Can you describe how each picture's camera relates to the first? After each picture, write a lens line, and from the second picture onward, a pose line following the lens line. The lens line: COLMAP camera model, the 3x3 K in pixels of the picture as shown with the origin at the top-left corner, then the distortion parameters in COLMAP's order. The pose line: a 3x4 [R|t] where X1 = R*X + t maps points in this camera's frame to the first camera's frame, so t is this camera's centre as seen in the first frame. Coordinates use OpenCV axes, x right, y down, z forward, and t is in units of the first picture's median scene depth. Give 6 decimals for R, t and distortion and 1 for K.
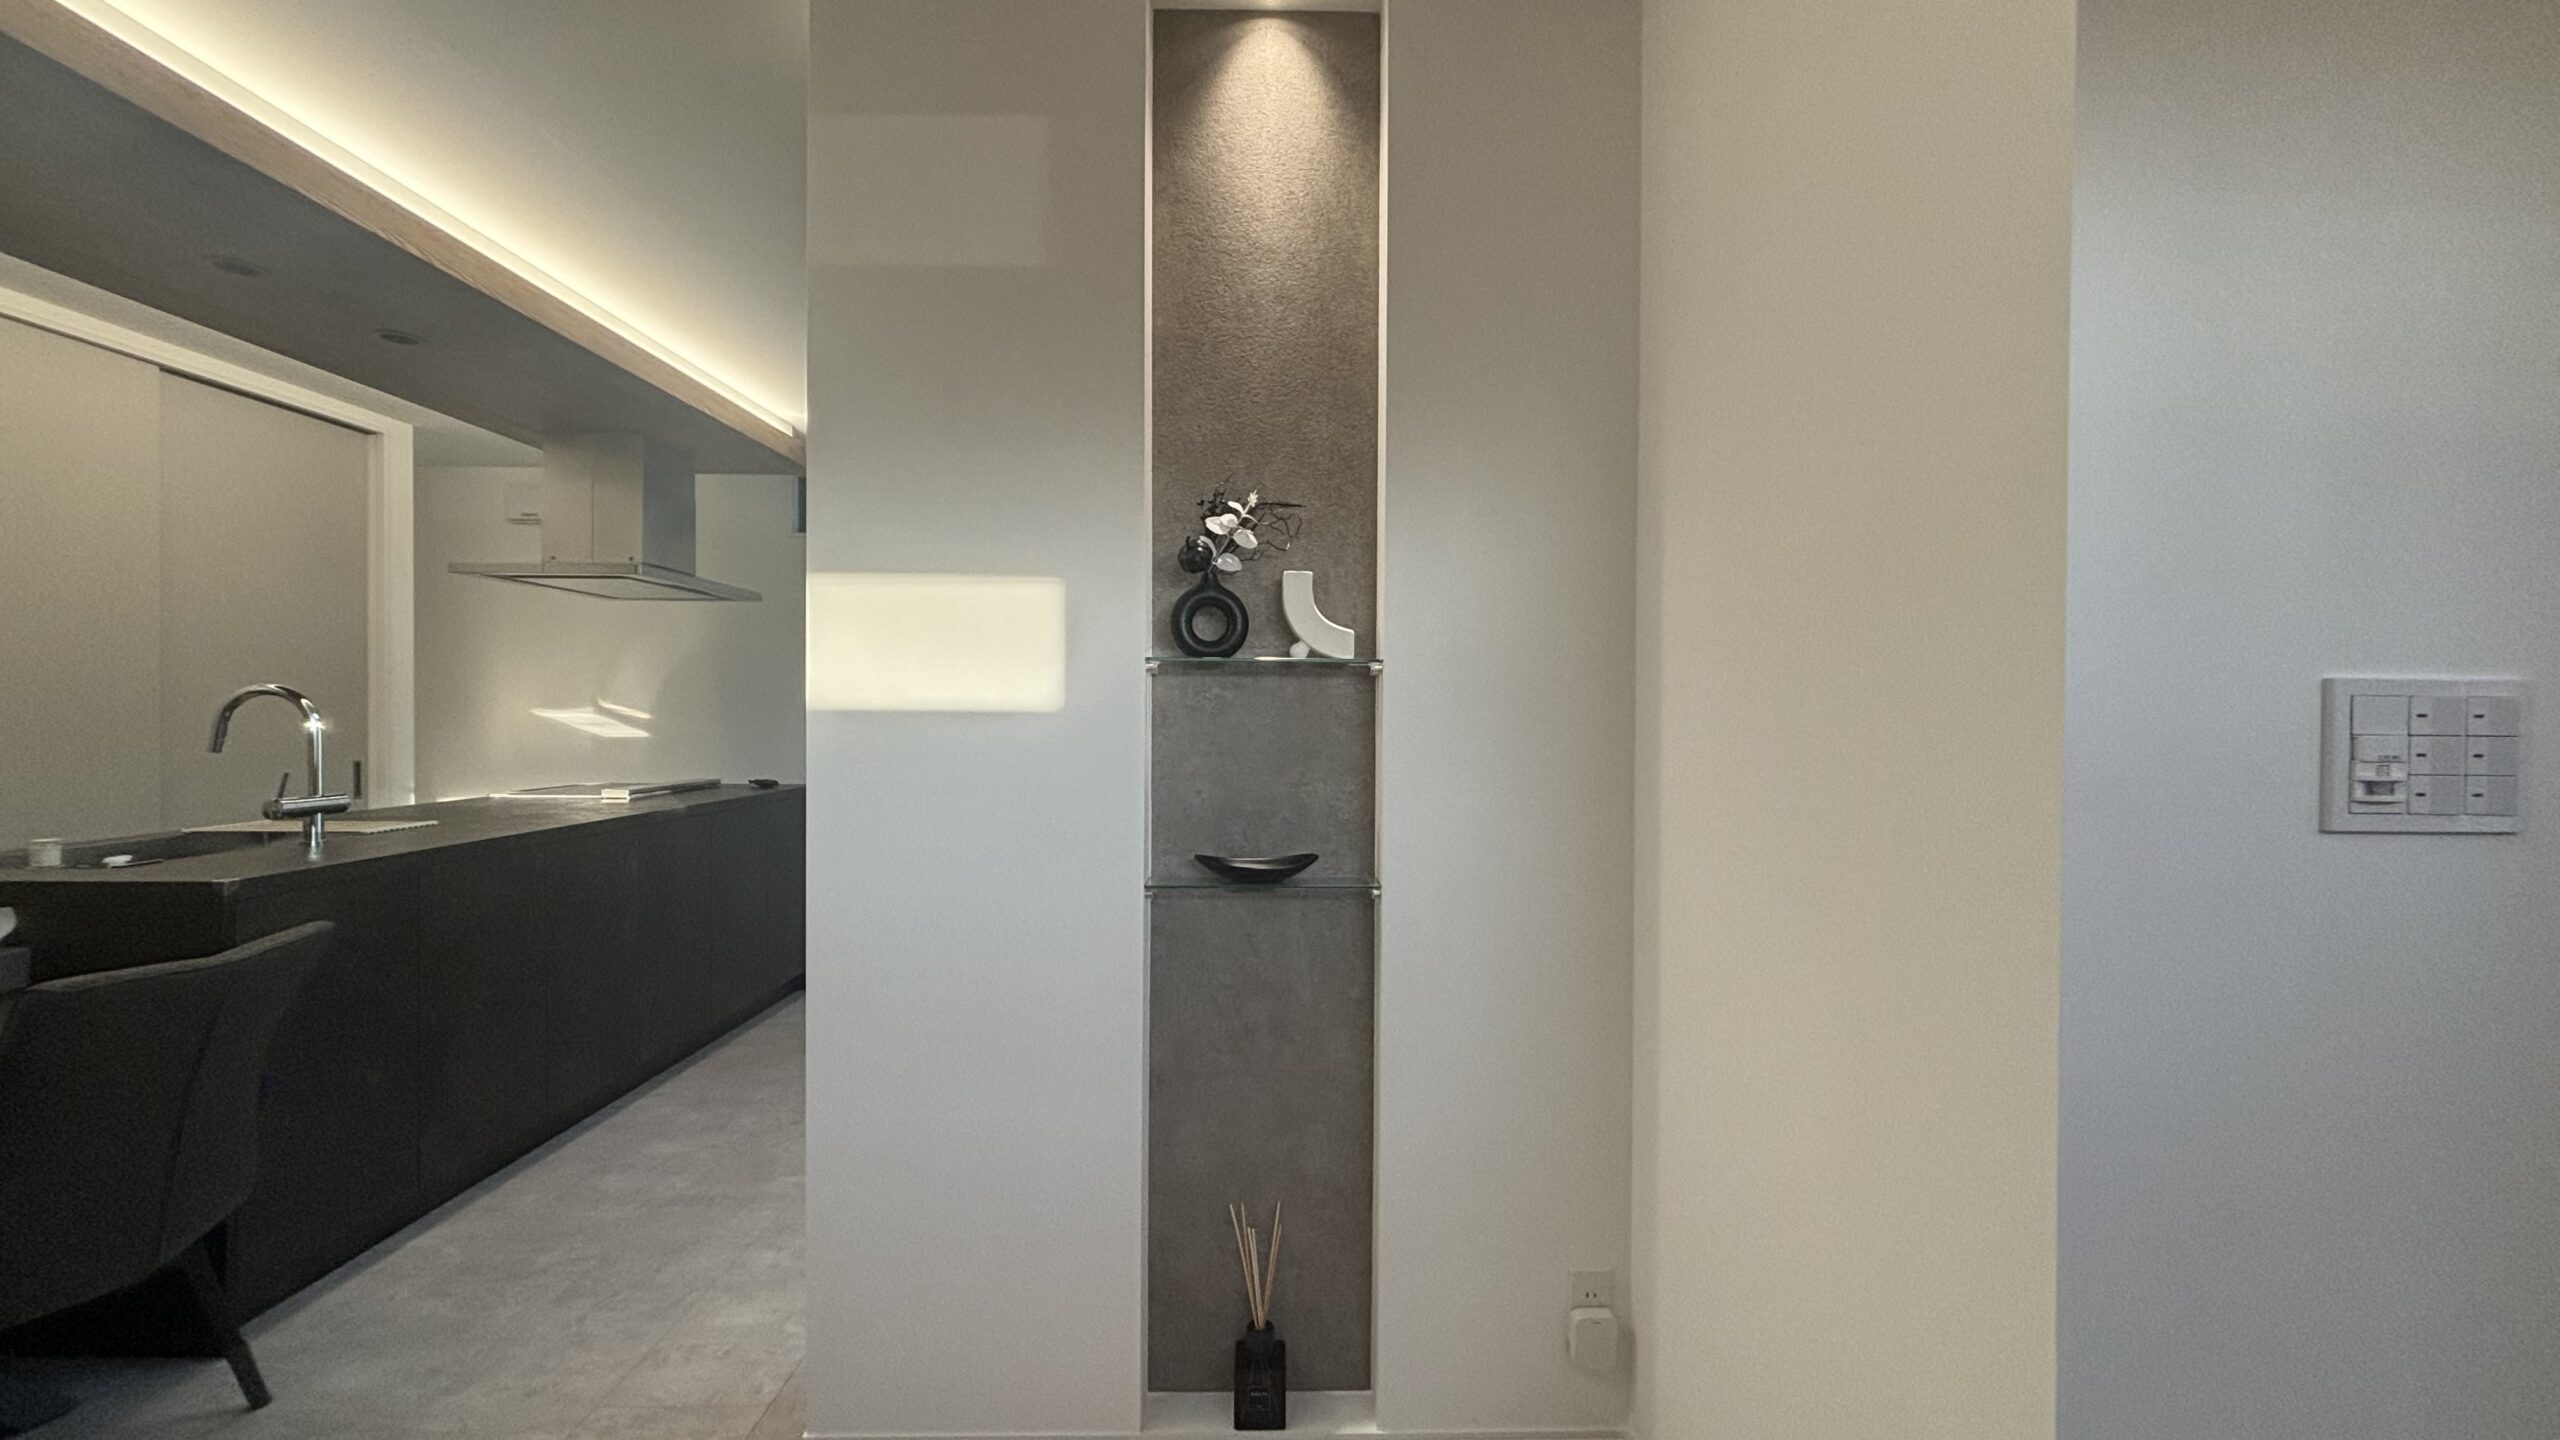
lens RADIAL K [[1031.0, 0, 1276.3], [0, 1031.0, 715.3], [0, 0, 1]] dist [-0.002955, 0.001732]
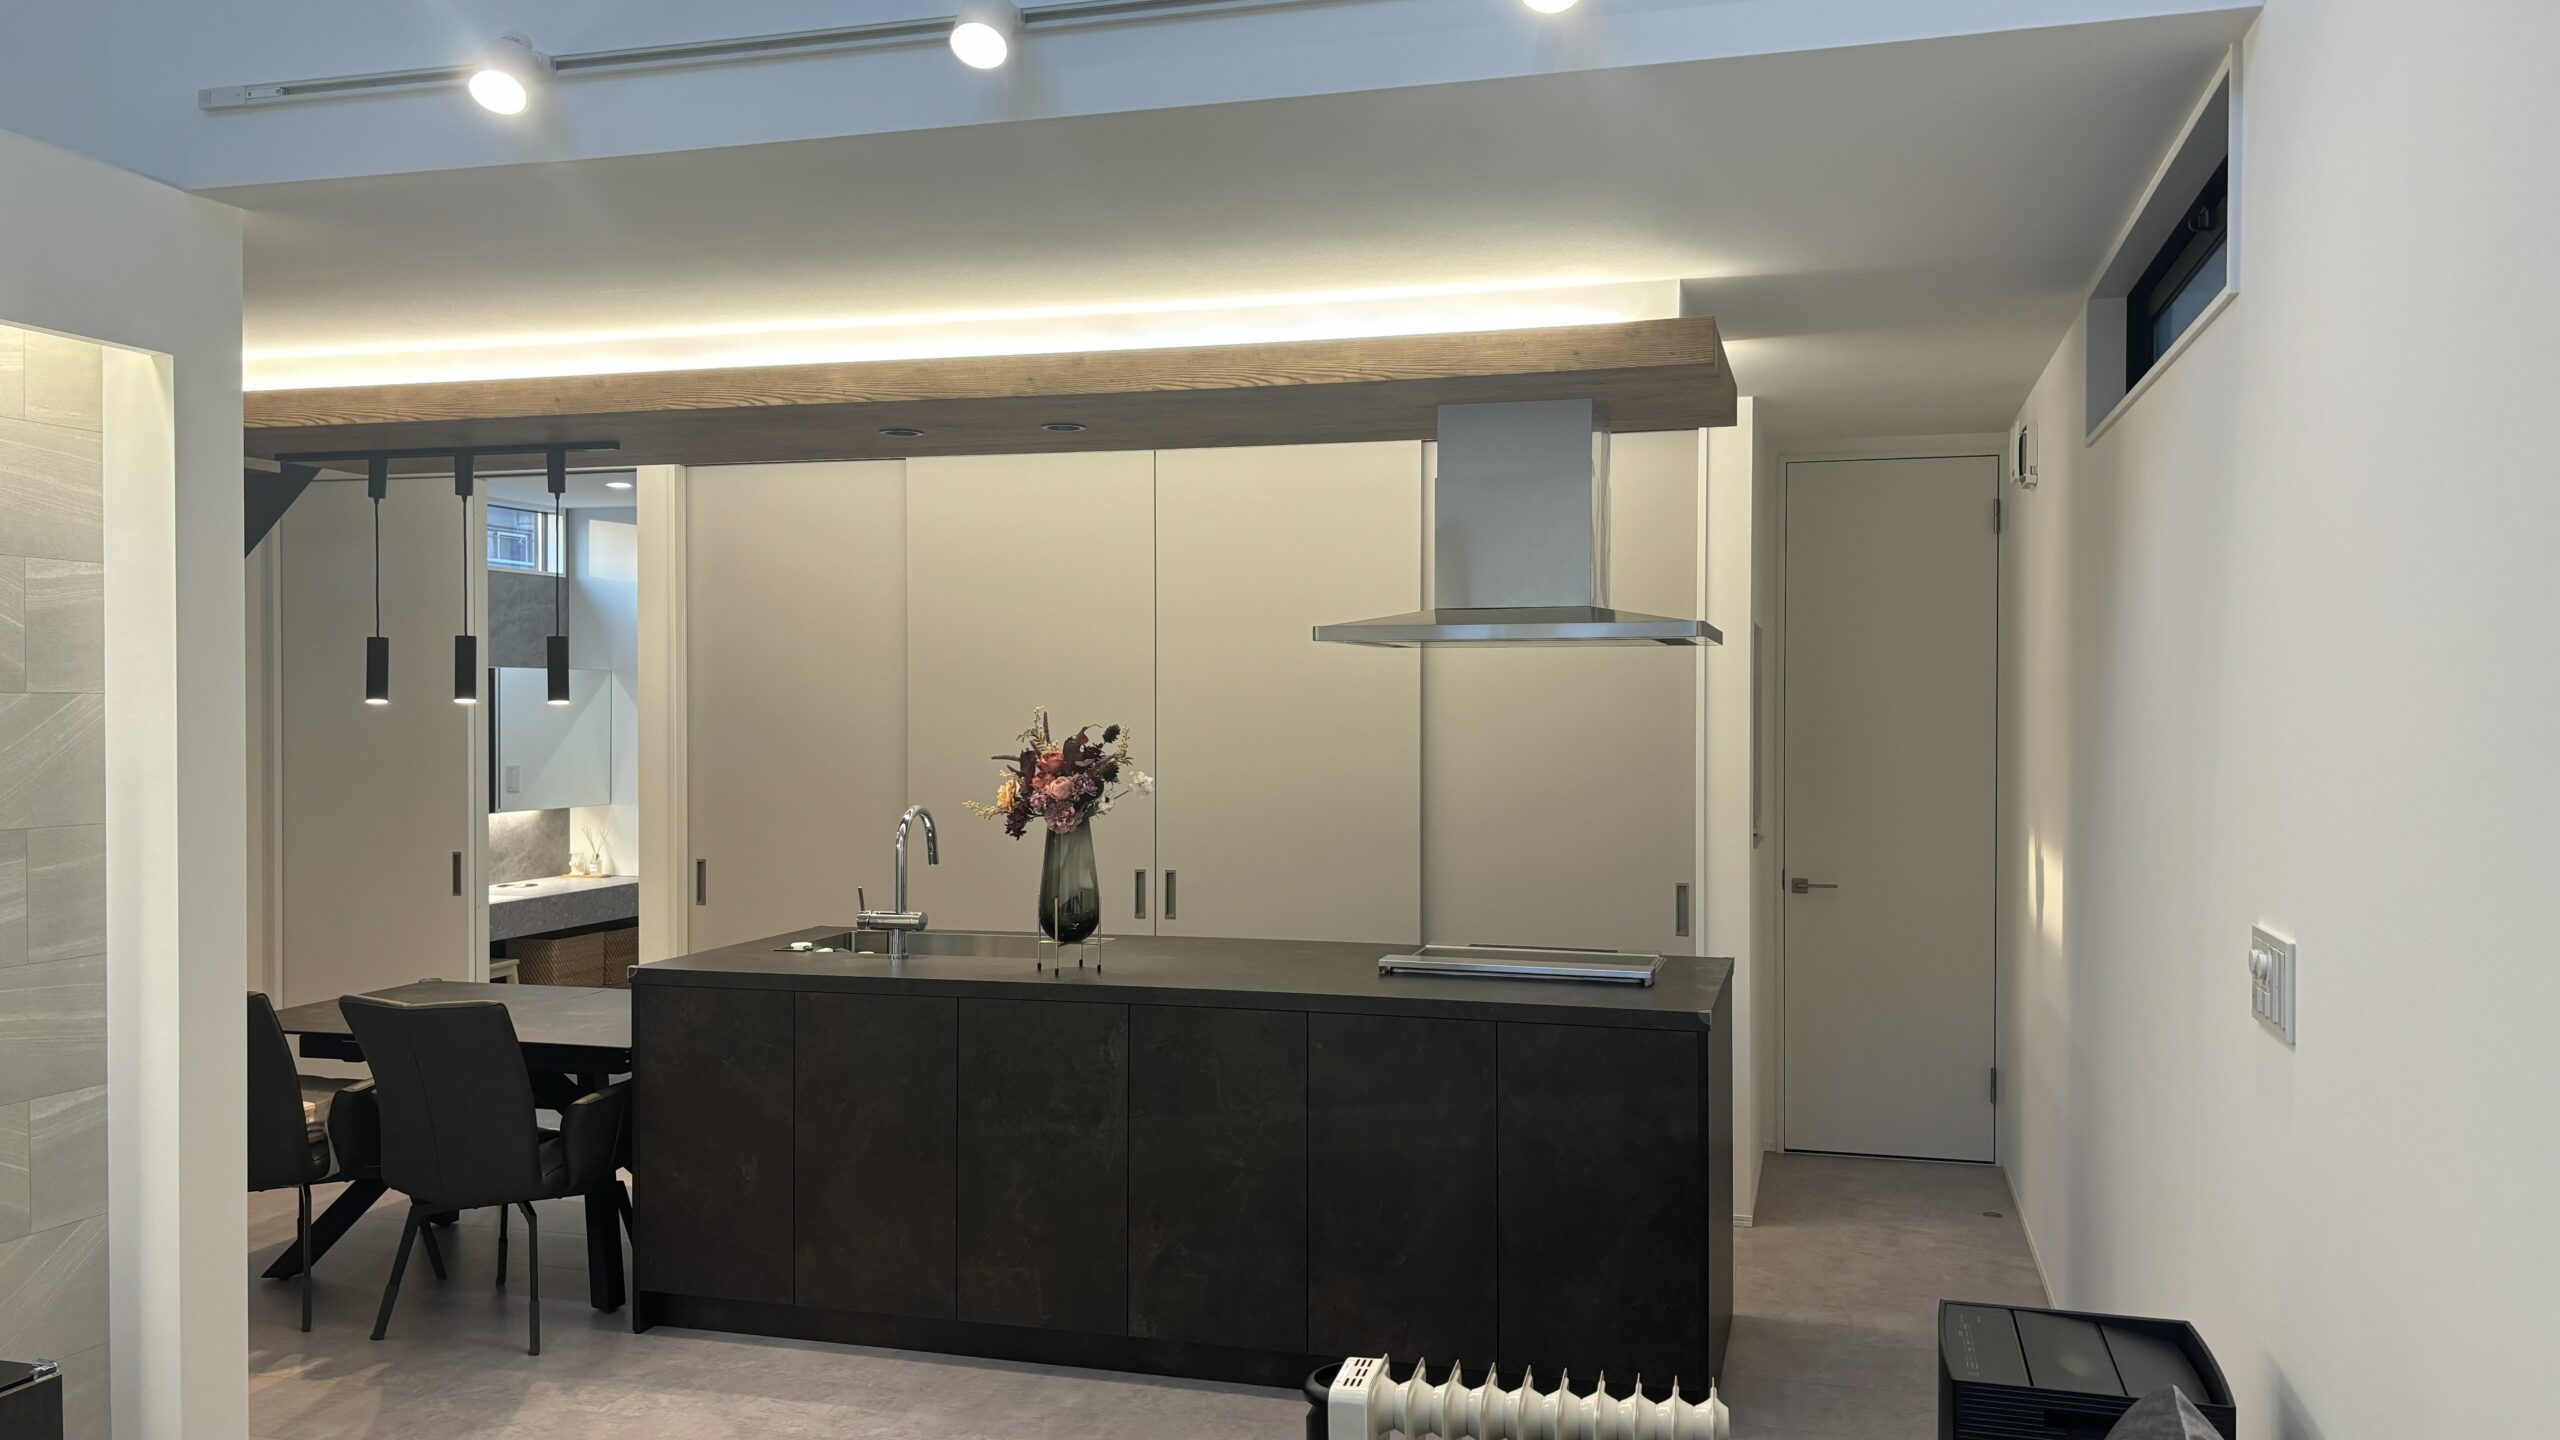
lens RADIAL K [[1938.7, 0, 1294.6], [0, 1938.7, 717.8], [0, 0, 1]] dist [0.041966, -0.045662]
pose [[-0.286541, 0.006353, -0.958047, 1.153836], [-0.006450, 0.999943, 0.008560, -0.190701], [0.958046, 0.008632, -0.286484, 2.615620]]
